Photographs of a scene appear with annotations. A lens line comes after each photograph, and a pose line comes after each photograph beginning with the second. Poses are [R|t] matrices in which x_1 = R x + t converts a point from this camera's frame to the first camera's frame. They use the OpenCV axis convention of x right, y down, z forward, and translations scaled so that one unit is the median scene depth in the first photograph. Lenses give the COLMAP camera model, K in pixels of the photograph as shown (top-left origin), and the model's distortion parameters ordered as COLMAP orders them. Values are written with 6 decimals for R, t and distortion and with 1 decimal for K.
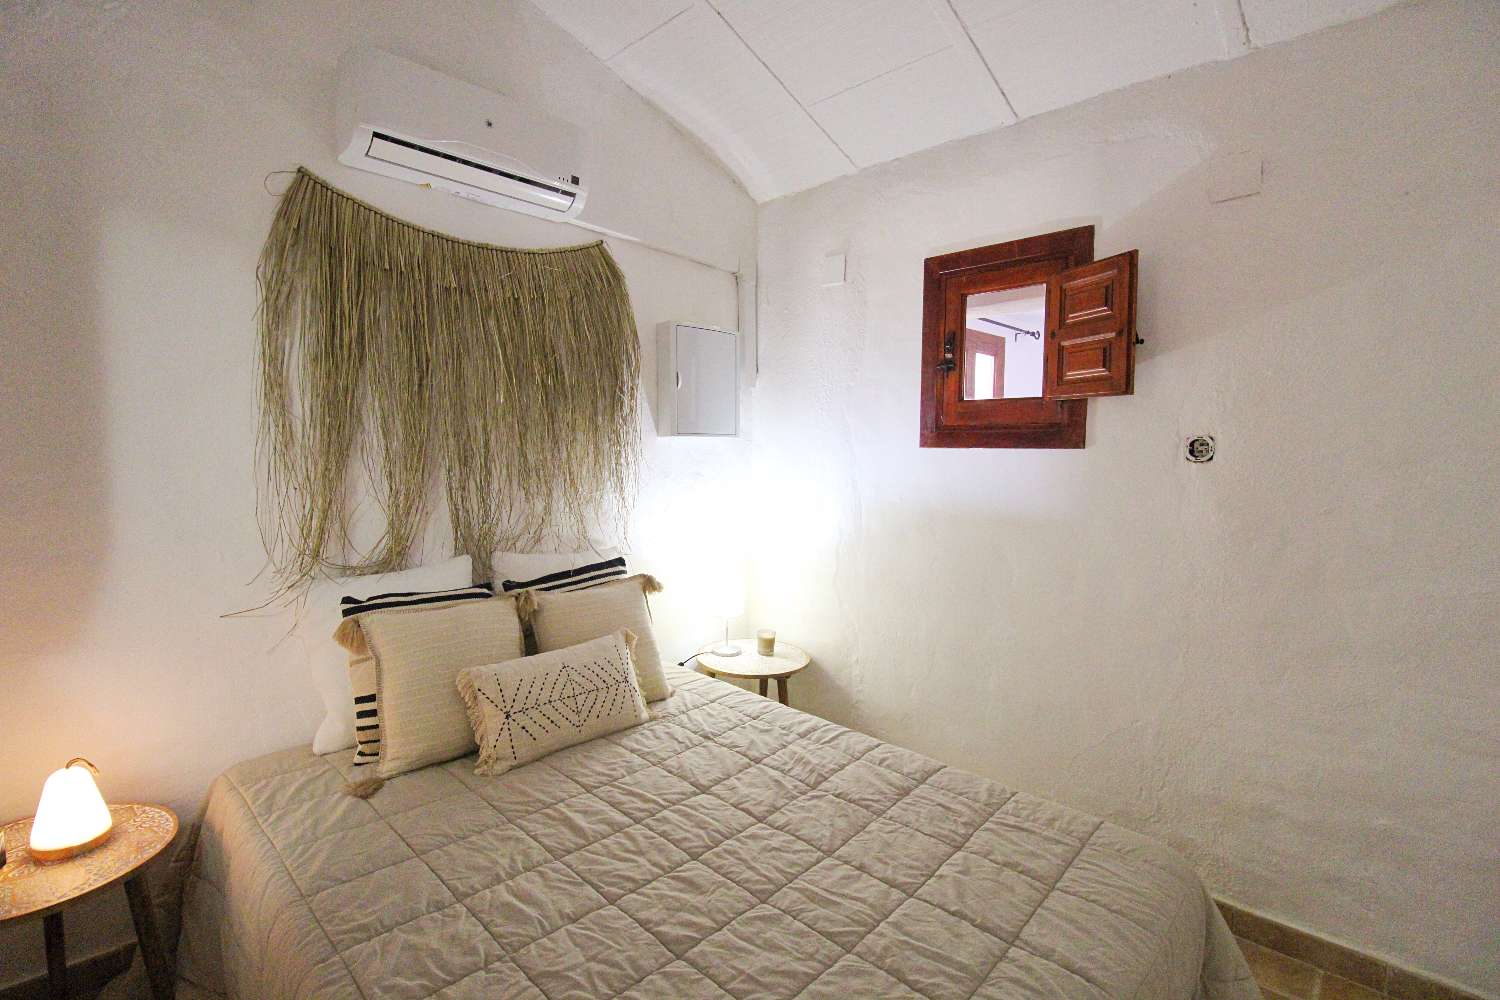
lens RADIAL K [[710.6, 0, 740.9], [0, 710.6, 494.3], [0, 0, 1]] dist [-0.001207, -0.014666]
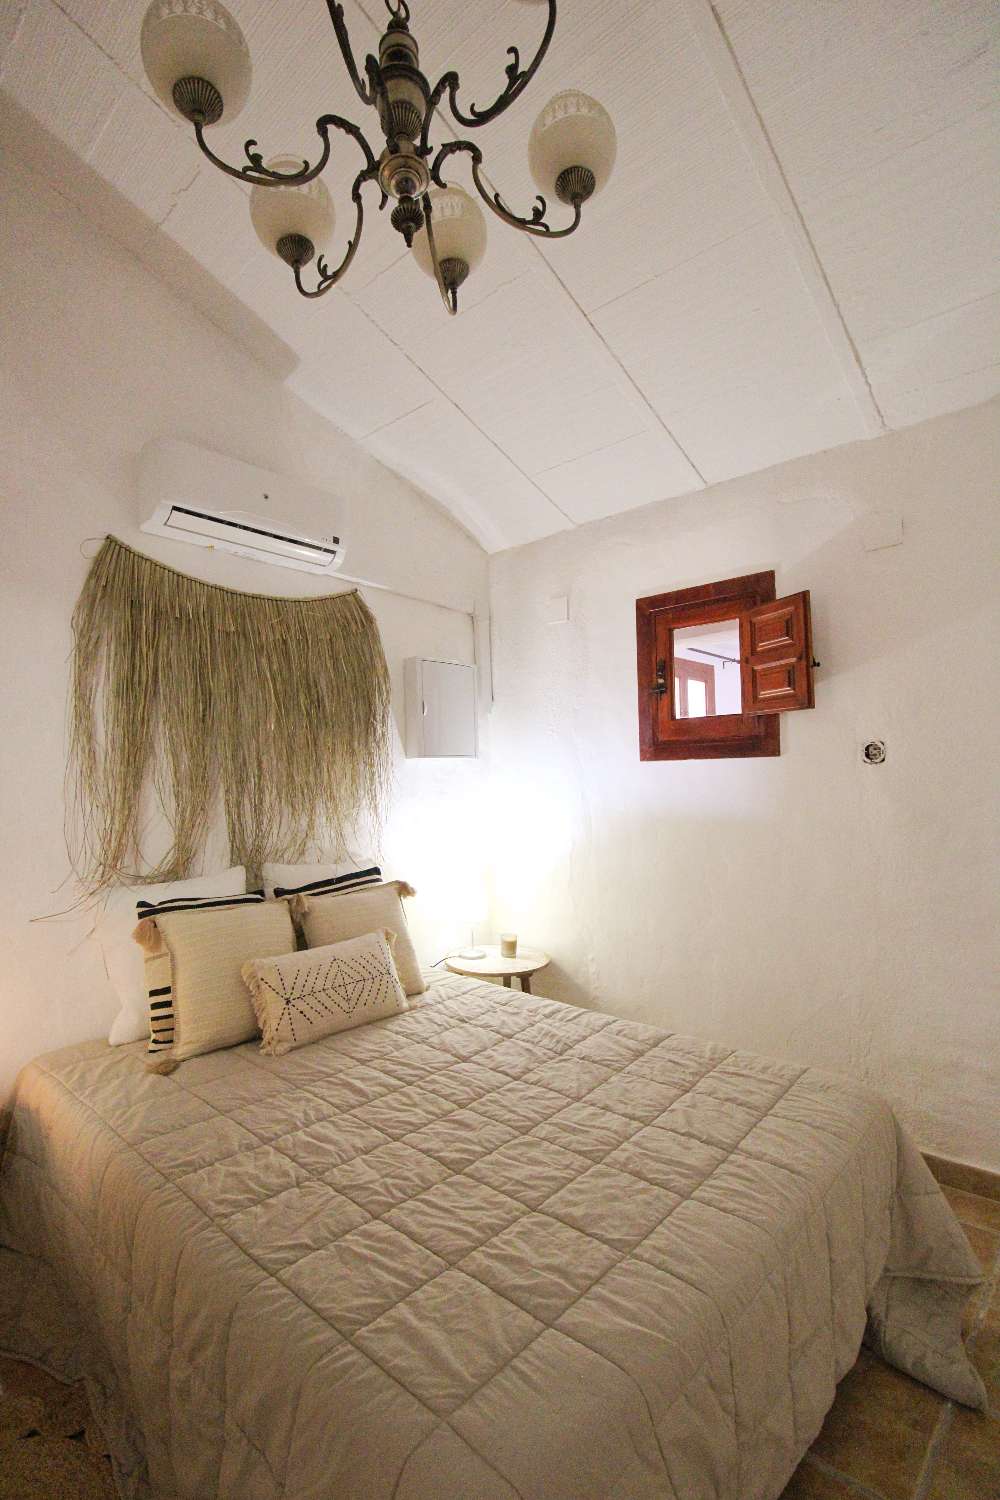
lens RADIAL K [[710.6, 0, 489.8], [0, 710.6, 754.6], [0, 0, 1]] dist [-0.001207, -0.014666]
pose [[0.999128, -0.025626, 0.032961, -0.032715], [0.028855, 0.994412, -0.101546, 0.042460], [-0.030175, 0.102408, 0.994285, -0.161890]]
